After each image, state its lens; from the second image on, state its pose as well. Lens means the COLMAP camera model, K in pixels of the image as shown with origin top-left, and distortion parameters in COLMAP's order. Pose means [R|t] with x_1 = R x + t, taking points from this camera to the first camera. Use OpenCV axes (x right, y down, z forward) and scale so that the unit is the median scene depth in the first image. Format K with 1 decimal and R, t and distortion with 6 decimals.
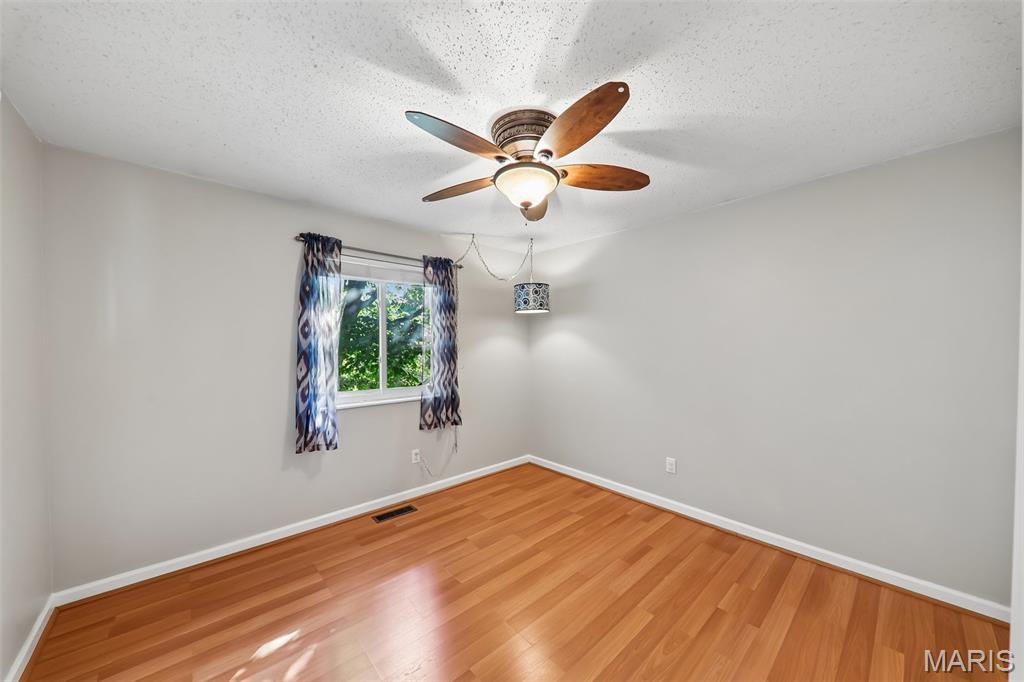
lens RADIAL K [[356.2, 0, 515.9], [0, 356.2, 343.2], [0, 0, 1]] dist [0.012254, -0.003346]
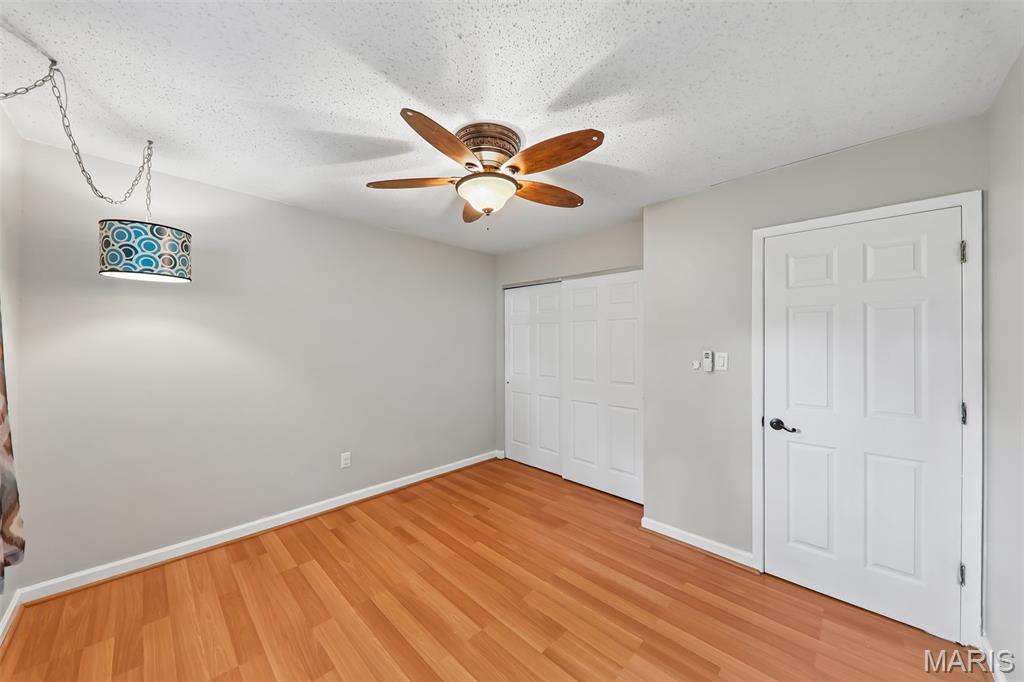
lens RADIAL K [[356.2, 0, 516.6], [0, 356.2, 340.7], [0, 0, 1]] dist [0.012254, -0.003346]
pose [[-0.057053, -0.009317, 0.998328, -0.640067], [-0.019421, 0.999778, 0.008221, -0.017898], [-0.998182, -0.018920, -0.057222, 0.611170]]
